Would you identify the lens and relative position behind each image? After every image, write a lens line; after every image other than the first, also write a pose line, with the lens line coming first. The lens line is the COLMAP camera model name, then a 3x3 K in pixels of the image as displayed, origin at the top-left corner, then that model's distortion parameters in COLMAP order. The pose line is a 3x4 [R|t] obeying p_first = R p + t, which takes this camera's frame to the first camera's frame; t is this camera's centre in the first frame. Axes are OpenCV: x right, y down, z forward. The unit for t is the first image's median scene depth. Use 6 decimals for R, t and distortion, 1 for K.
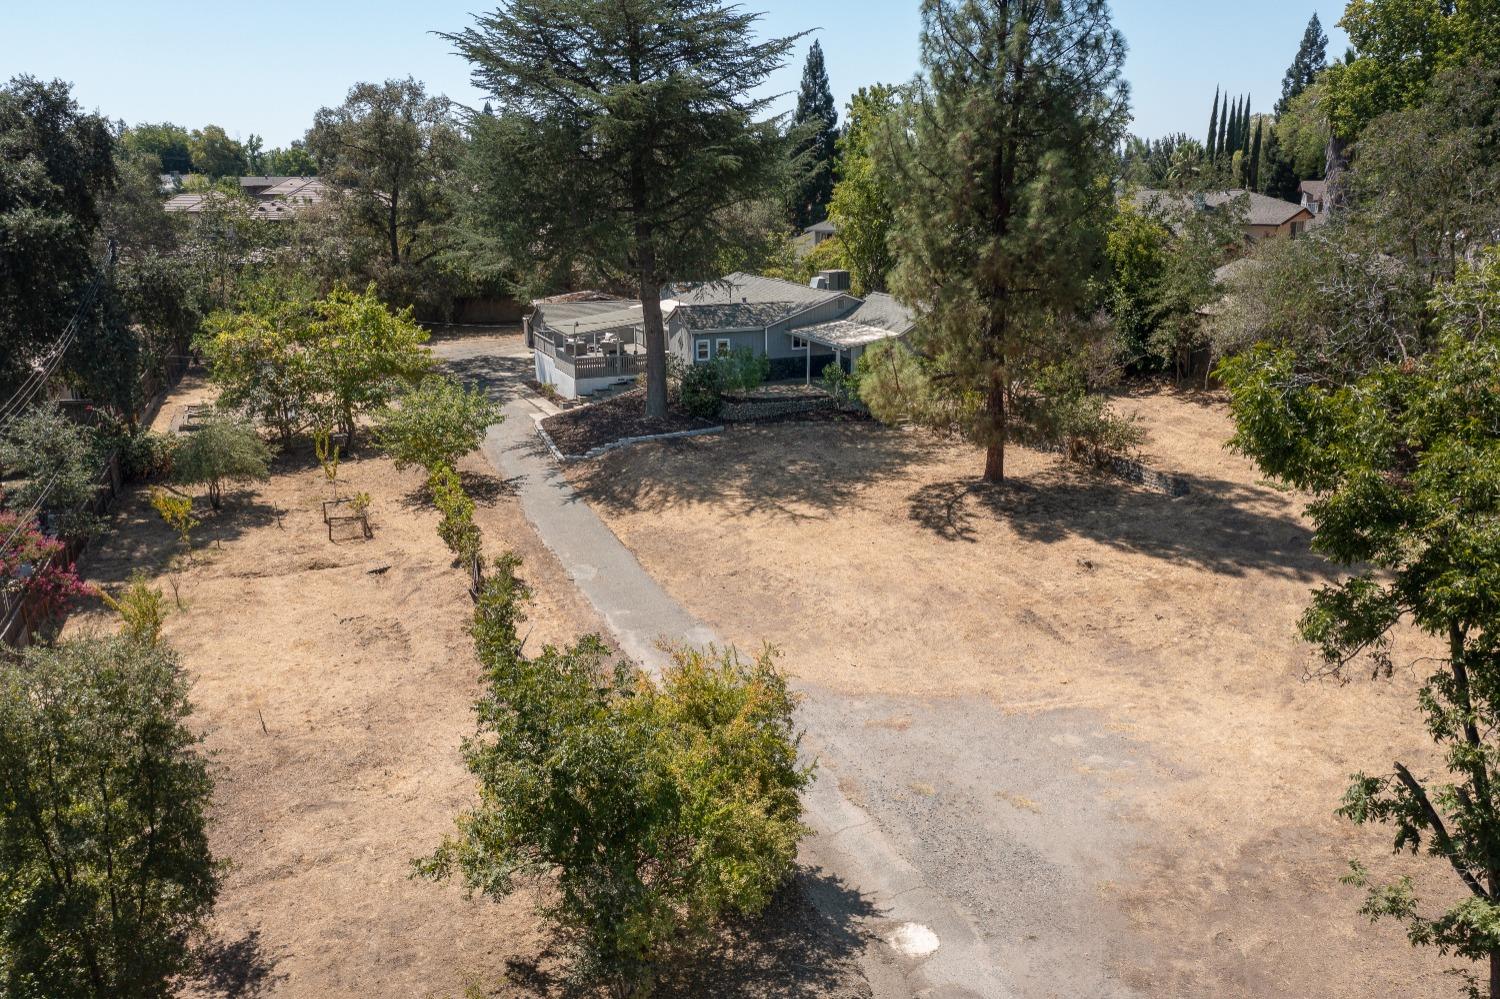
lens RADIAL K [[1179.0, 0, 752.1], [0, 1179.0, 503.2], [0, 0, 1]] dist [-0.010626, 0.001718]
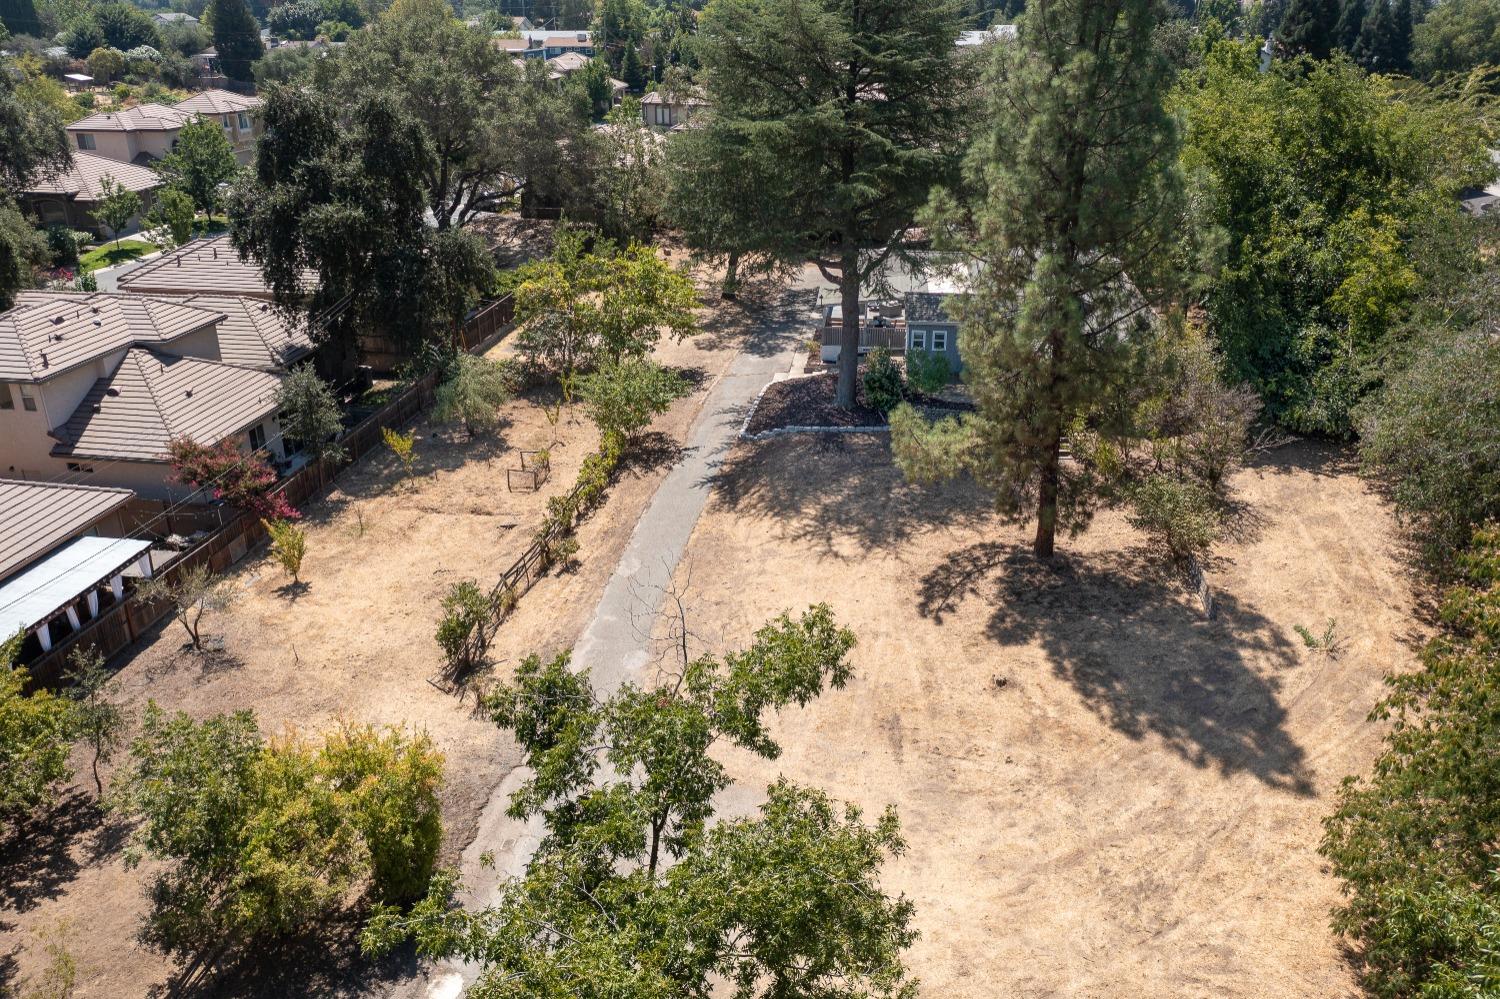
lens RADIAL K [[1179.0, 0, 742.2], [0, 1179.0, 502.9], [0, 0, 1]] dist [-0.010626, 0.001718]
pose [[0.865058, 0.194382, -0.462482, 0.417411], [-0.127561, 0.976811, 0.171957, -0.189409], [0.485183, -0.089758, 0.869794, 0.031320]]
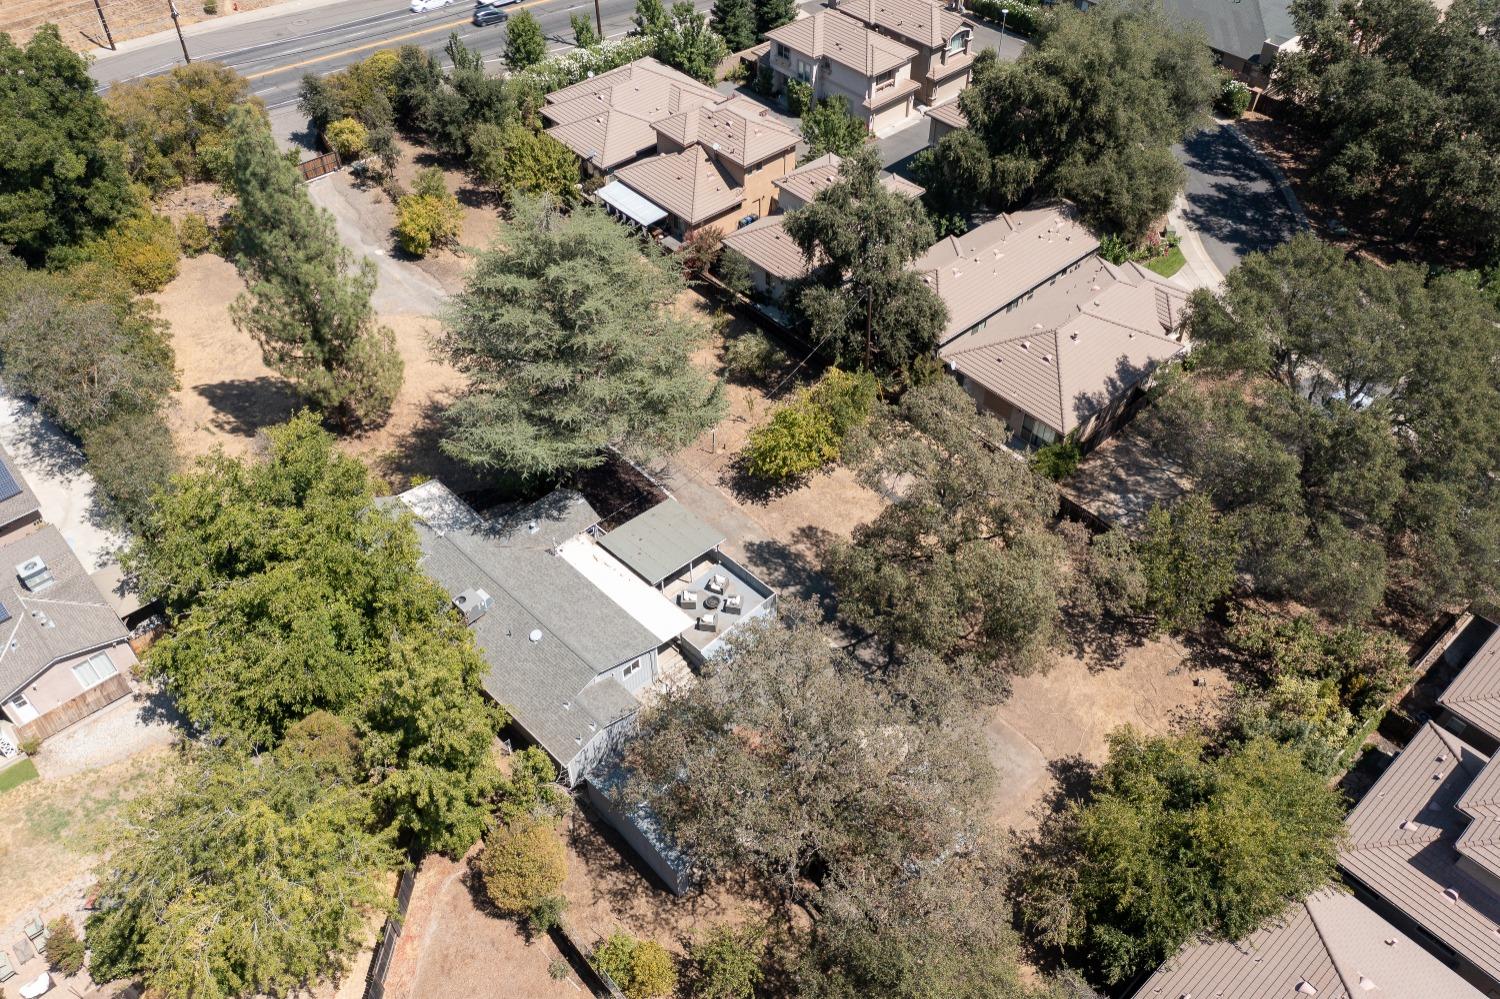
lens RADIAL K [[1179.0, 0, 761.1], [0, 1179.0, 502.4], [0, 0, 1]] dist [-0.010626, 0.001718]
pose [[-0.927046, 0.267144, -0.263095, 0.114026], [-0.100741, 0.498421, 0.861062, -1.613504], [0.361160, 0.824749, -0.435147, 2.089884]]
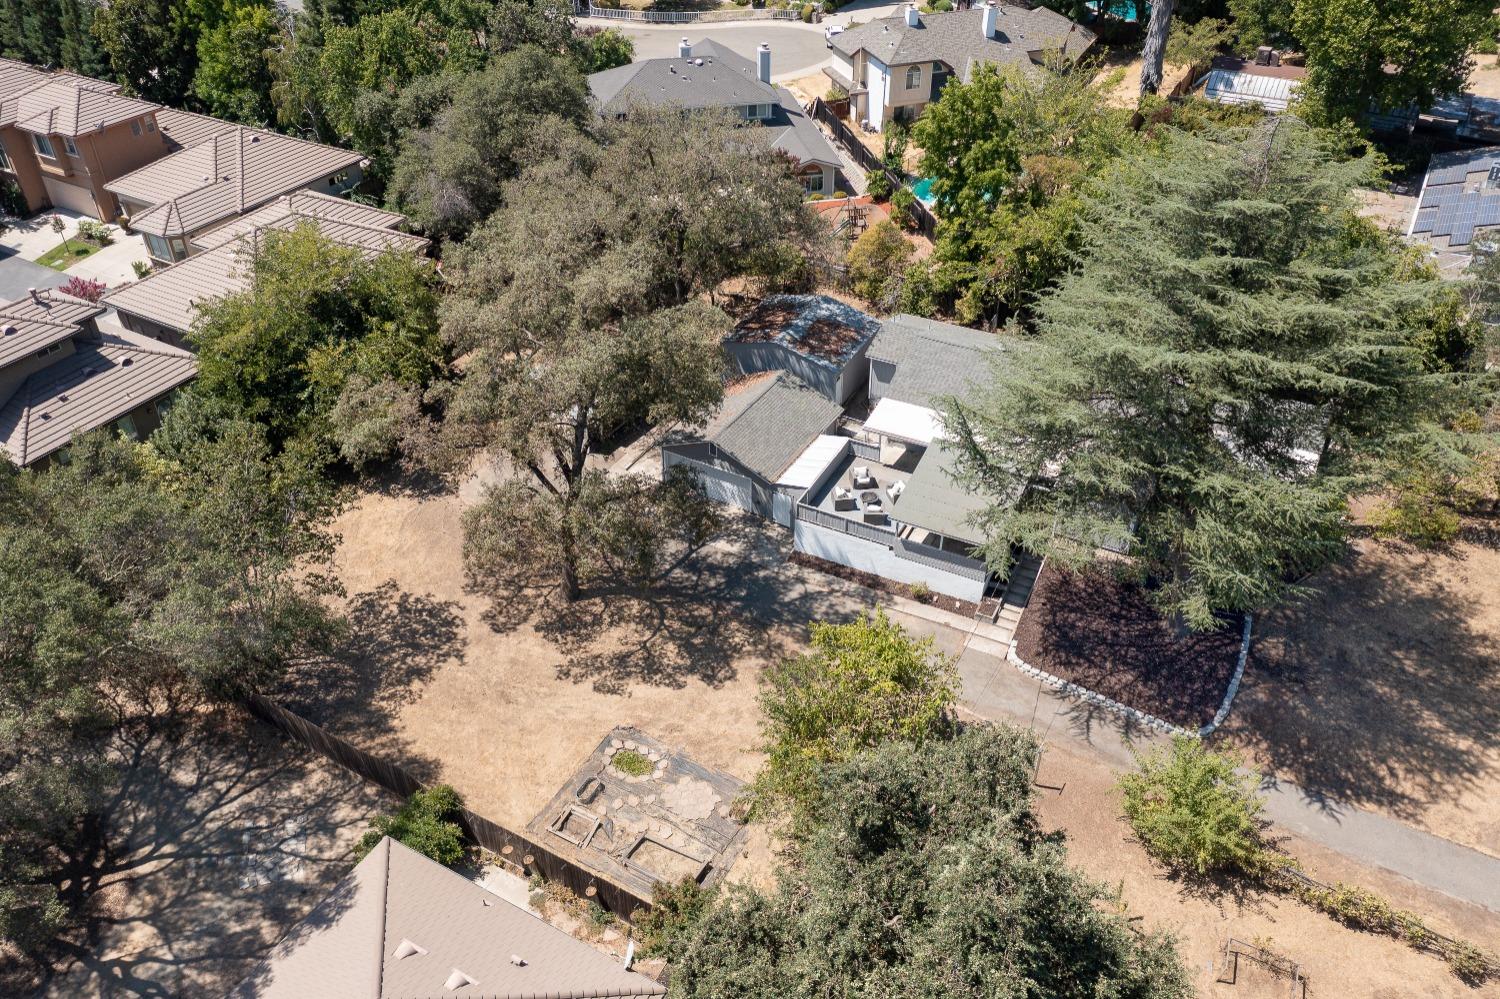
lens RADIAL K [[1179.0, 0, 747.6], [0, 1179.0, 493.7], [0, 0, 1]] dist [-0.010626, 0.001718]
pose [[0.767410, -0.382531, 0.514541, -0.941312], [0.180017, 0.898790, 0.399712, -0.726895], [-0.615366, -0.214117, 0.758603, 0.628824]]
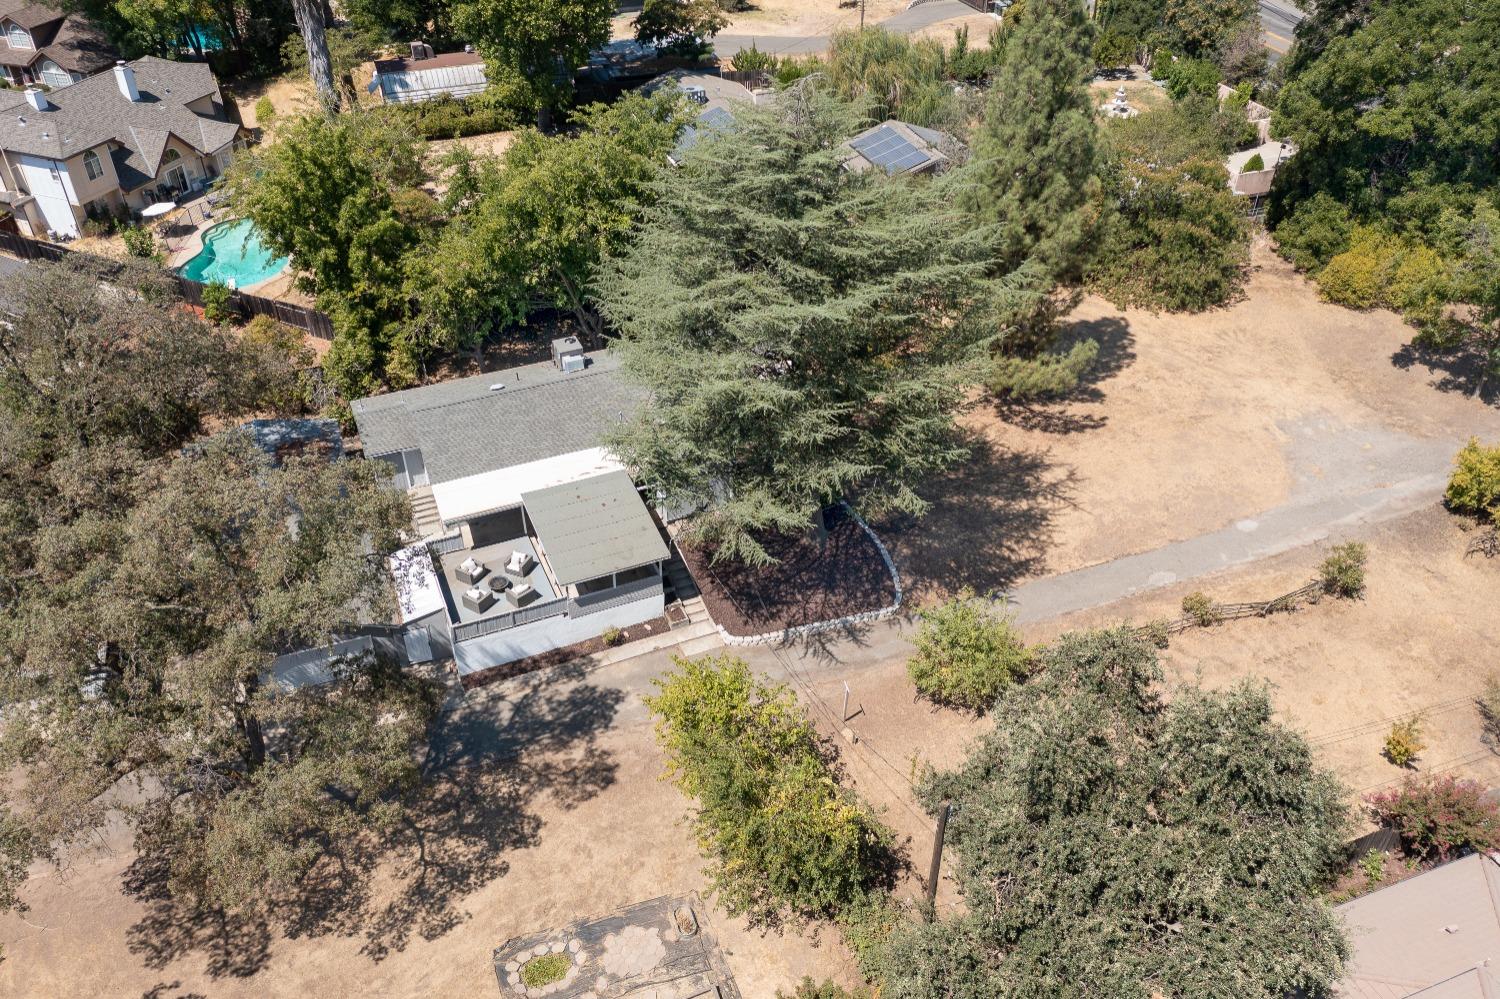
lens RADIAL K [[1179.0, 0, 763.3], [0, 1179.0, 490.9], [0, 0, 1]] dist [-0.010626, 0.001718]
pose [[-0.006193, -0.592276, 0.805711, -1.078982], [0.269357, 0.774958, 0.571740, -0.861114], [-0.963020, 0.220565, 0.154735, 1.049173]]
